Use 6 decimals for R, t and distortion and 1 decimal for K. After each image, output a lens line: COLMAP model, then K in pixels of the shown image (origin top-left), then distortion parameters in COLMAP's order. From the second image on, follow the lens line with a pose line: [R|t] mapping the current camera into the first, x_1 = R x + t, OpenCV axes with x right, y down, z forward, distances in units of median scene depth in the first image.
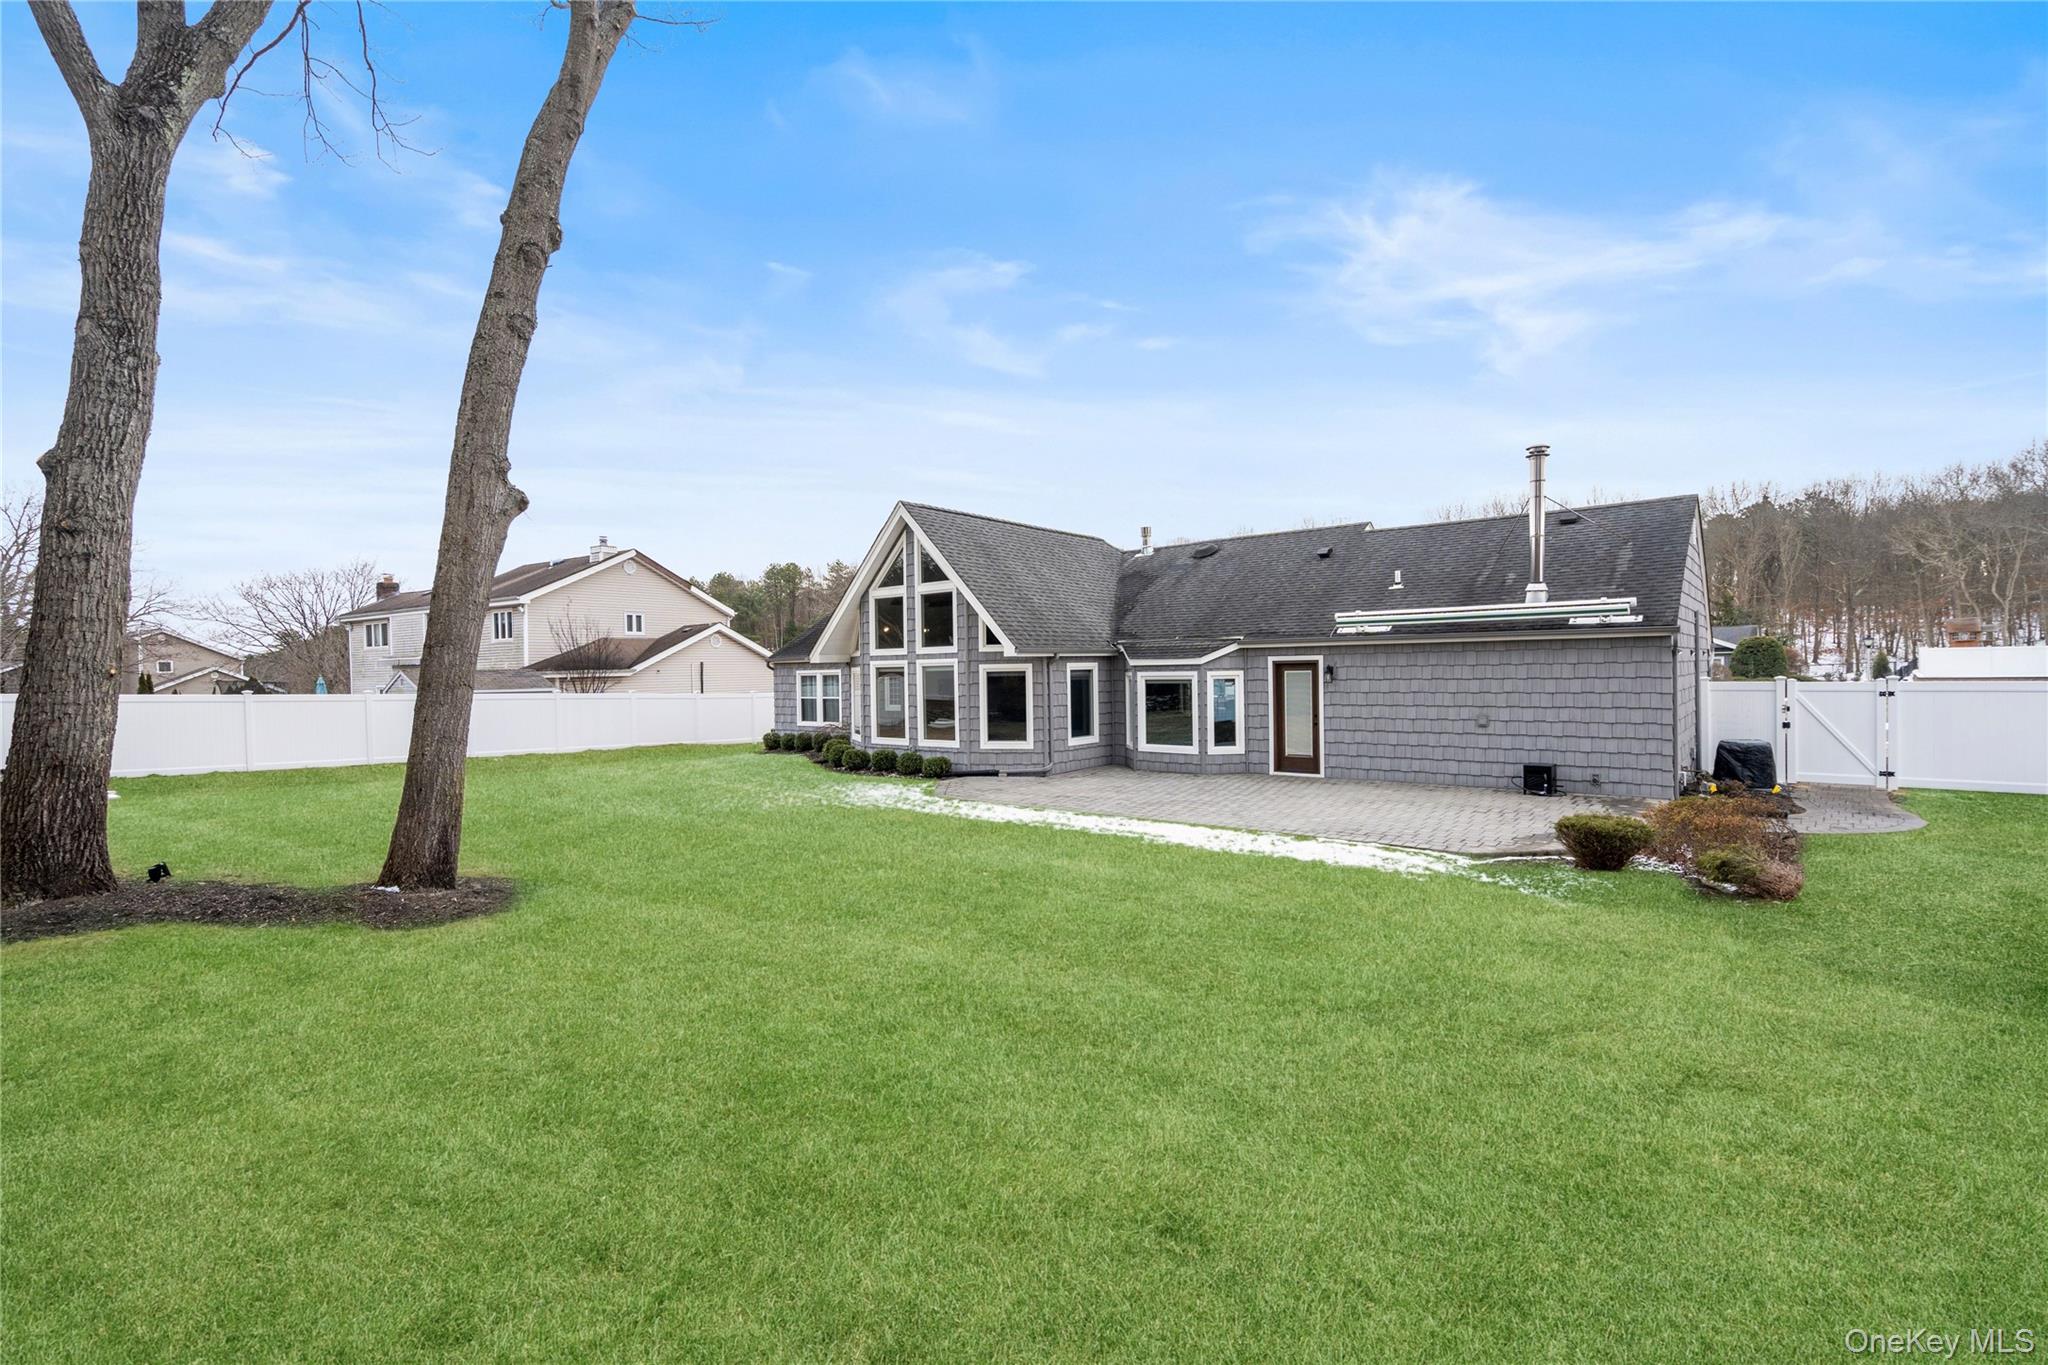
lens RADIAL K [[933.0, 0, 1021.6], [0, 933.0, 686.4], [0, 0, 1]] dist [-0.000973, 0.001860]
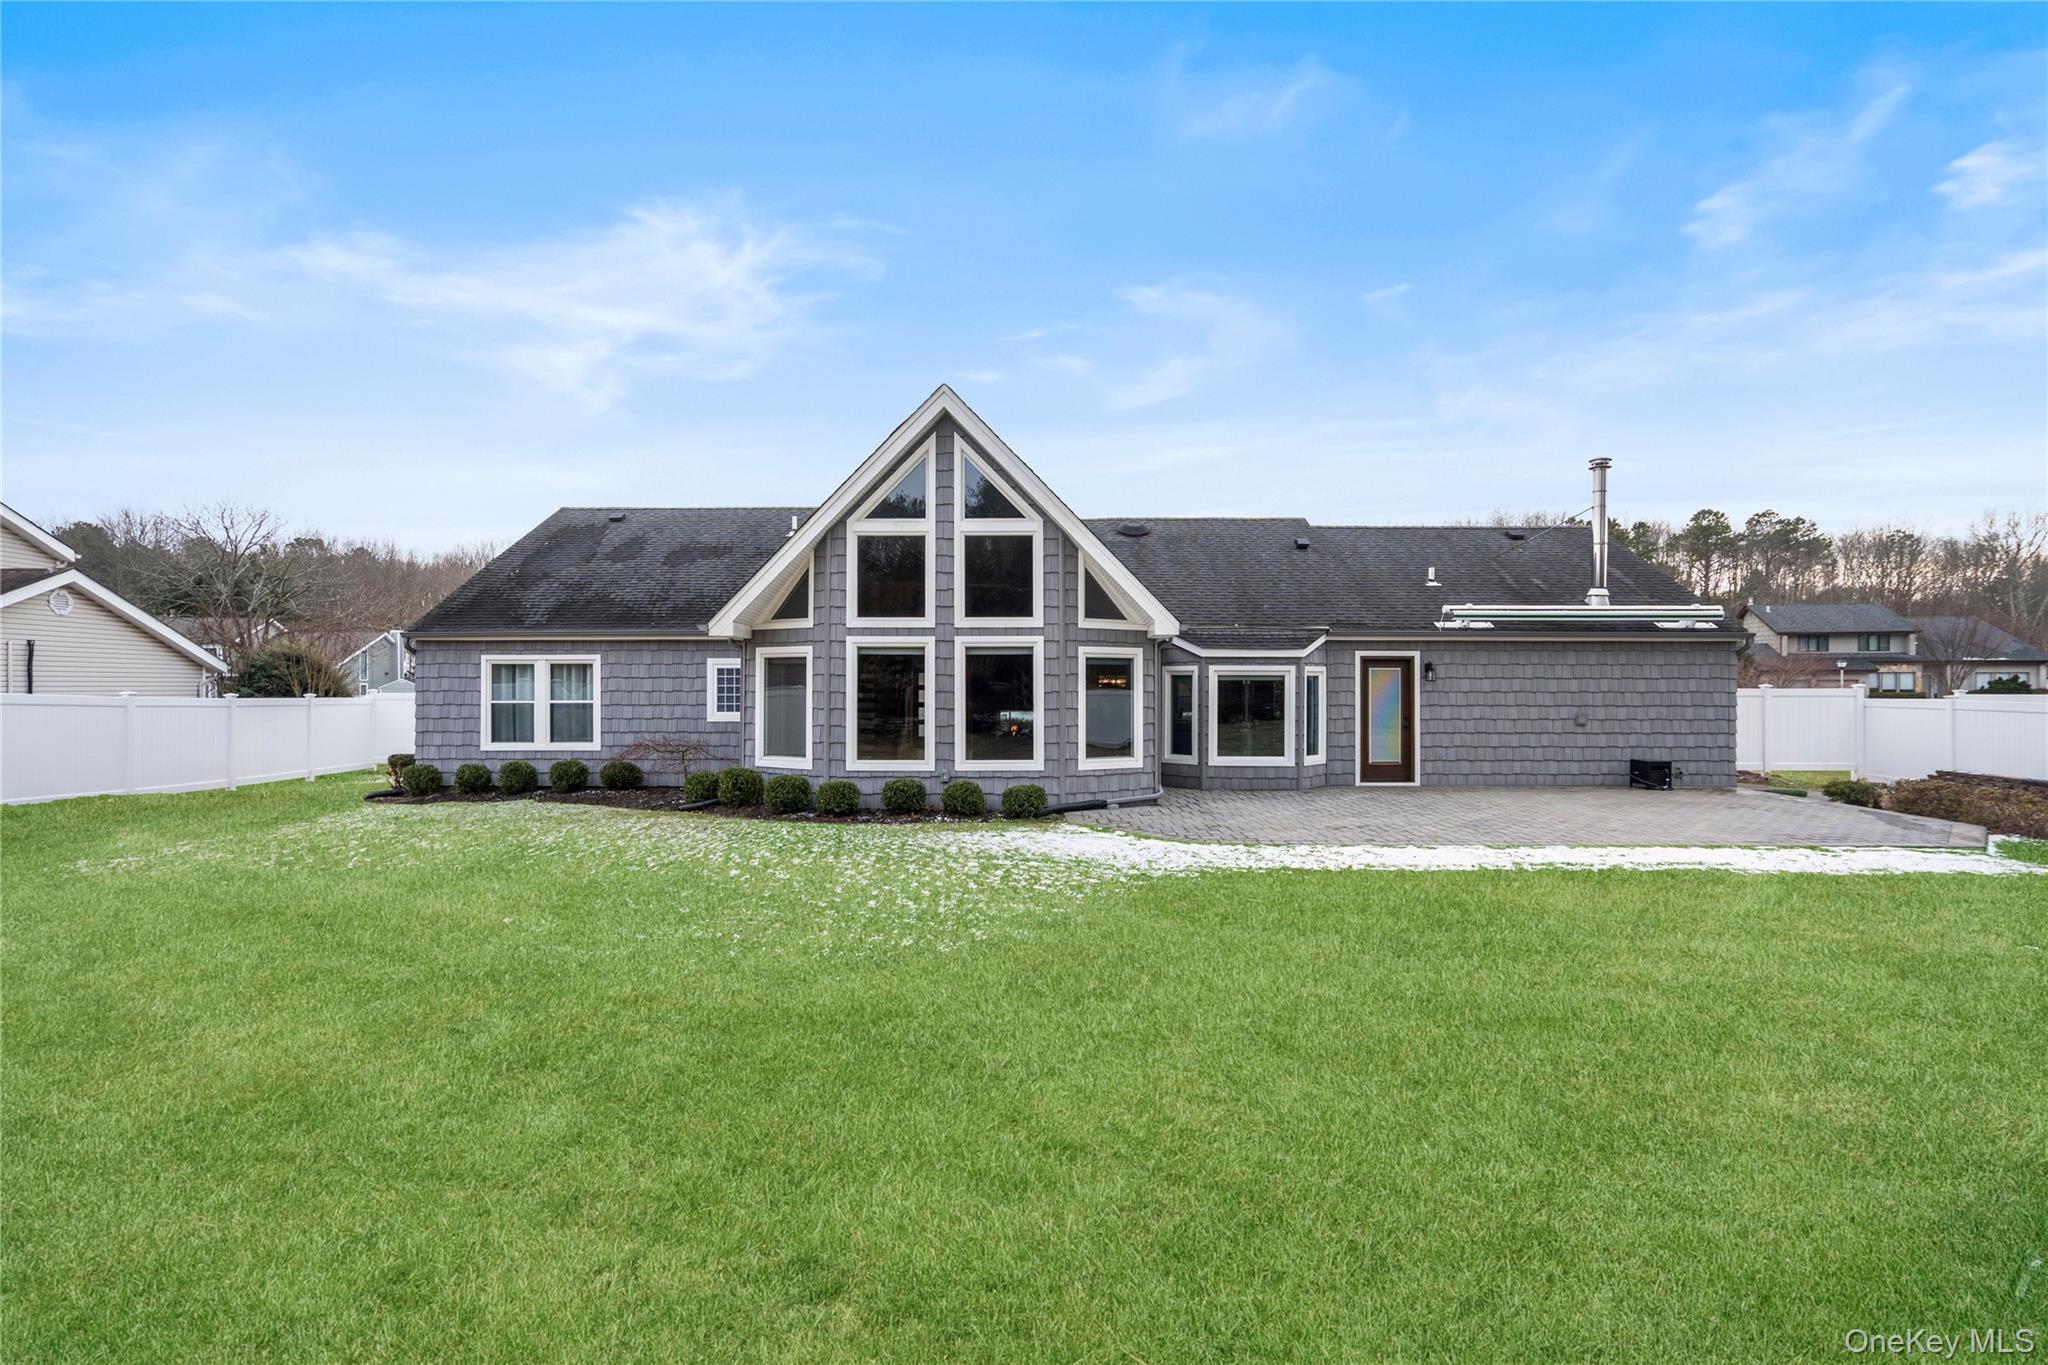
lens RADIAL K [[933.0, 0, 1035.7], [0, 933.0, 690.3], [0, 0, 1]] dist [-0.000973, 0.001860]
pose [[0.770778, 0.014992, 0.636928, -0.513280], [-0.003228, 0.999802, -0.019626, 0.022612], [-0.637096, 0.013071, 0.770674, 0.506760]]
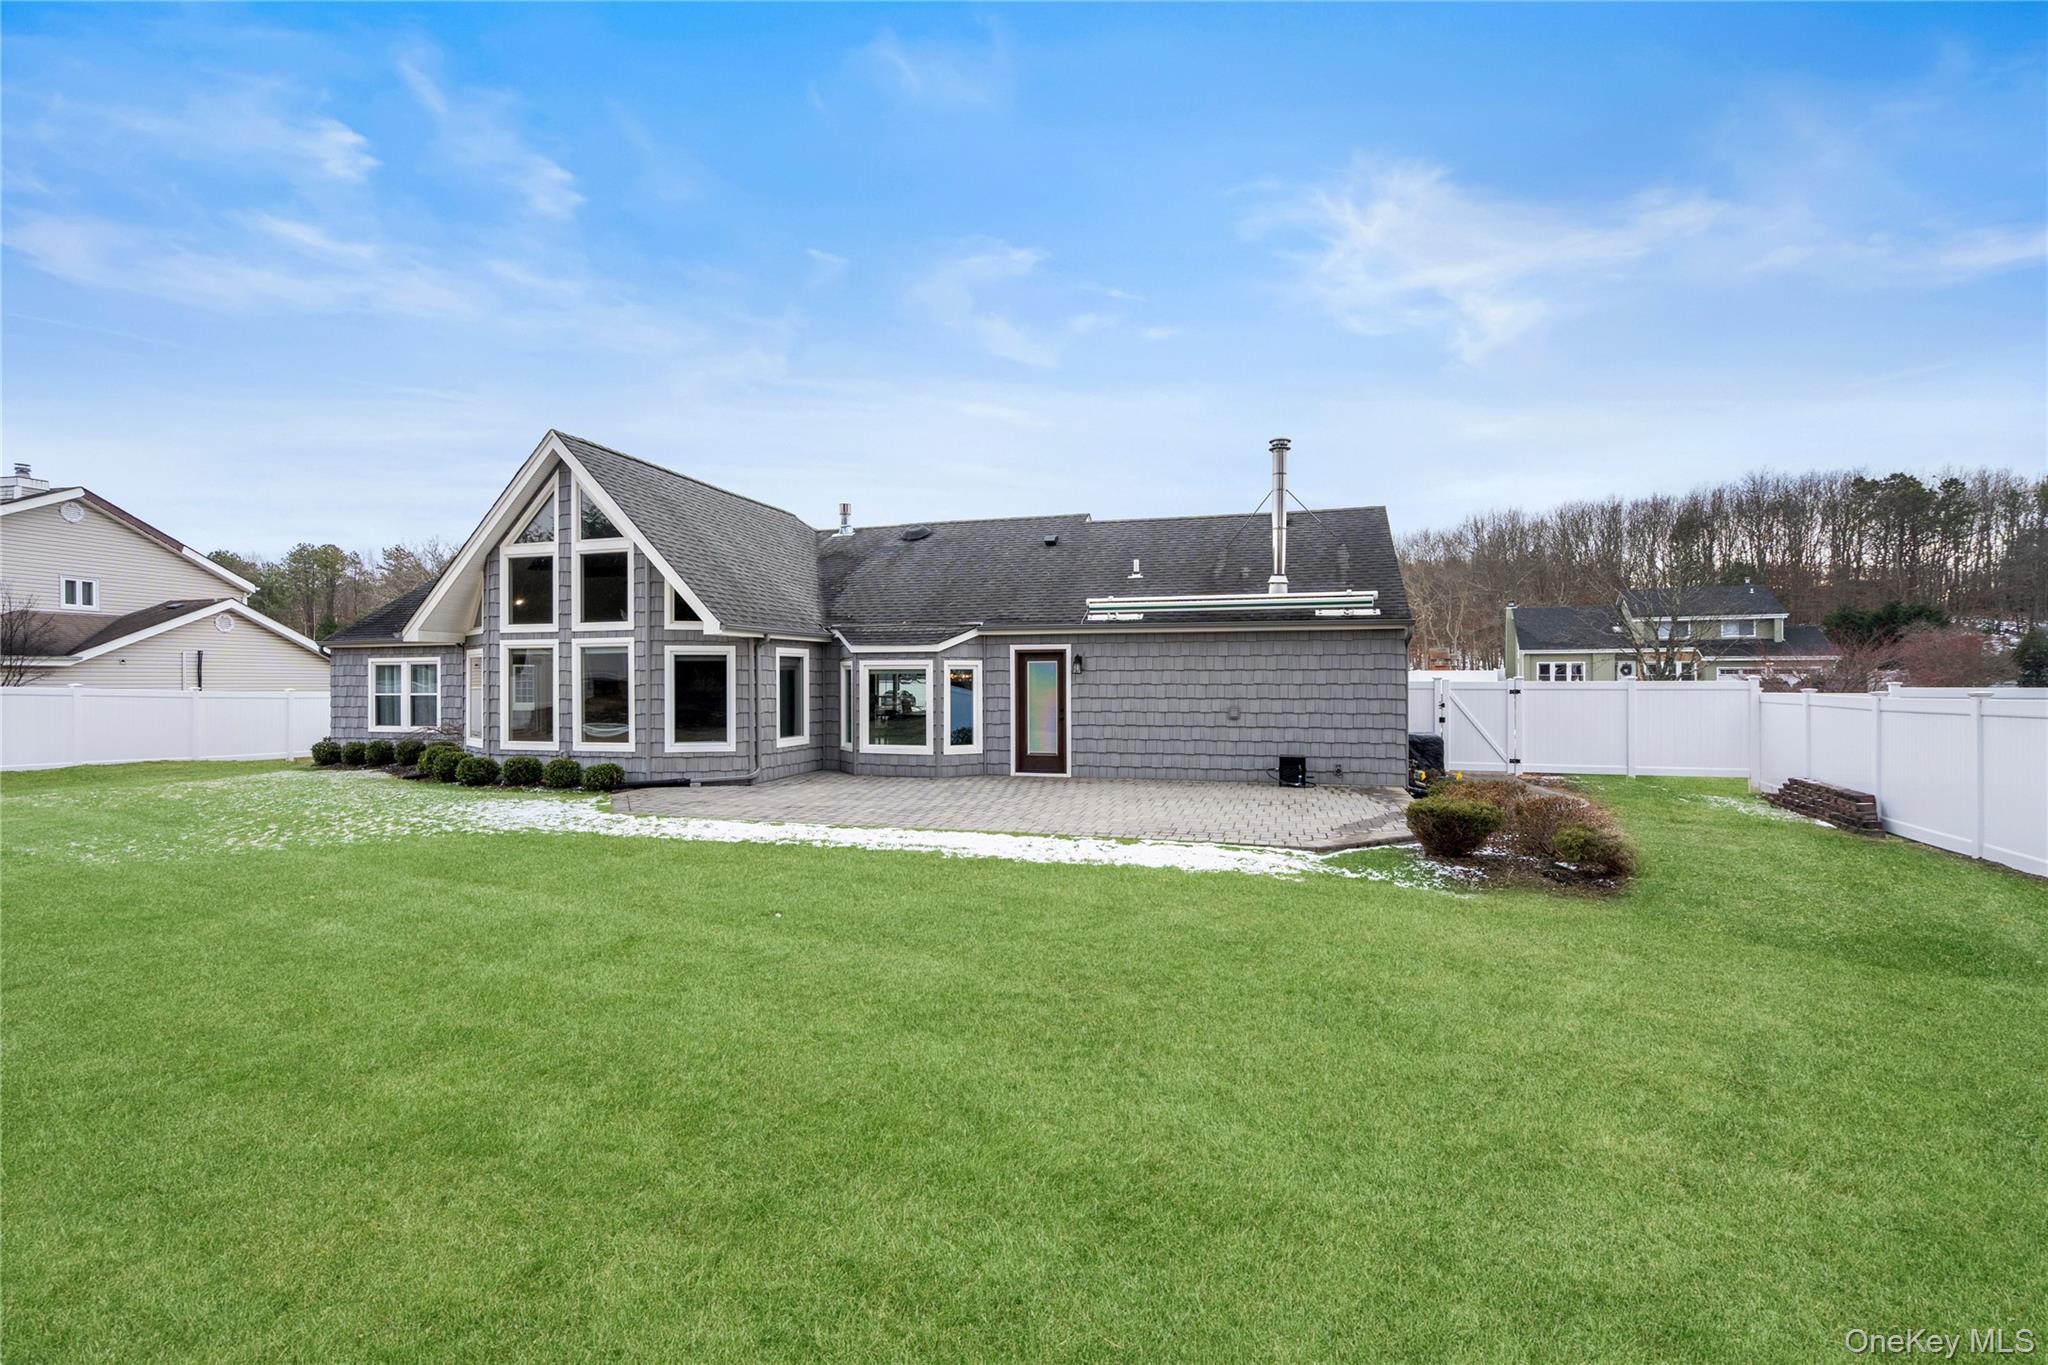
lens RADIAL K [[933.0, 0, 1023.1], [0, 933.0, 687.7], [0, 0, 1]] dist [-0.000973, 0.001860]
pose [[0.919881, 0.012639, 0.391994, -0.076993], [-0.006512, 0.999835, -0.016956, 0.024102], [-0.392144, 0.013045, 0.919811, 0.160295]]
